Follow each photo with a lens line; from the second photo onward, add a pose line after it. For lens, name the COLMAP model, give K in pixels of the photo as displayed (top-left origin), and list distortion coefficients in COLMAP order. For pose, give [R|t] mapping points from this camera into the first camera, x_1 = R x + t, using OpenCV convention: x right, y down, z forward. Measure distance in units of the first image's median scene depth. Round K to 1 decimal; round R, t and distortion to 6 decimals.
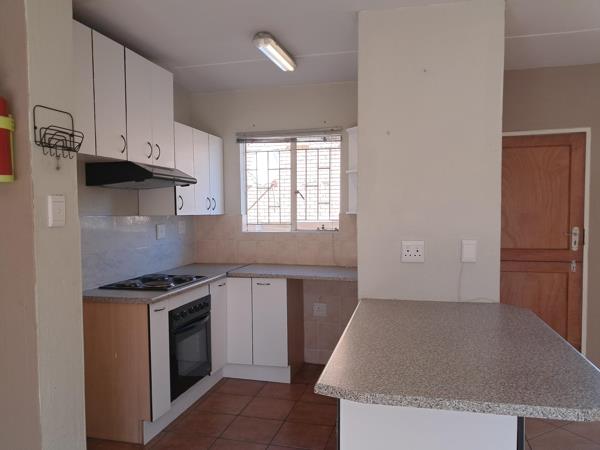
lens RADIAL K [[466.0, 0, 311.5], [0, 466.0, 231.8], [0, 0, 1]] dist [0.049534, -0.064697]
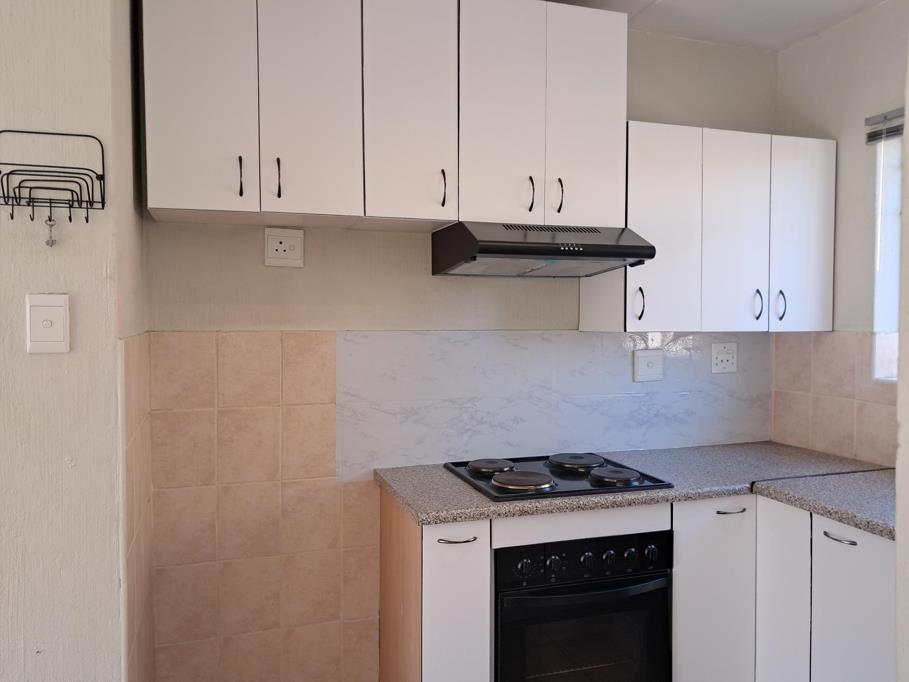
lens RADIAL K [[706.0, 0, 460.4], [0, 706.0, 338.0], [0, 0, 1]] dist [0.049534, -0.064697]
pose [[0.523240, 0.033435, -0.851529, 0.202531], [-0.043919, 0.998960, 0.012237, -0.030618], [0.851053, 0.030995, 0.524165, 0.510522]]
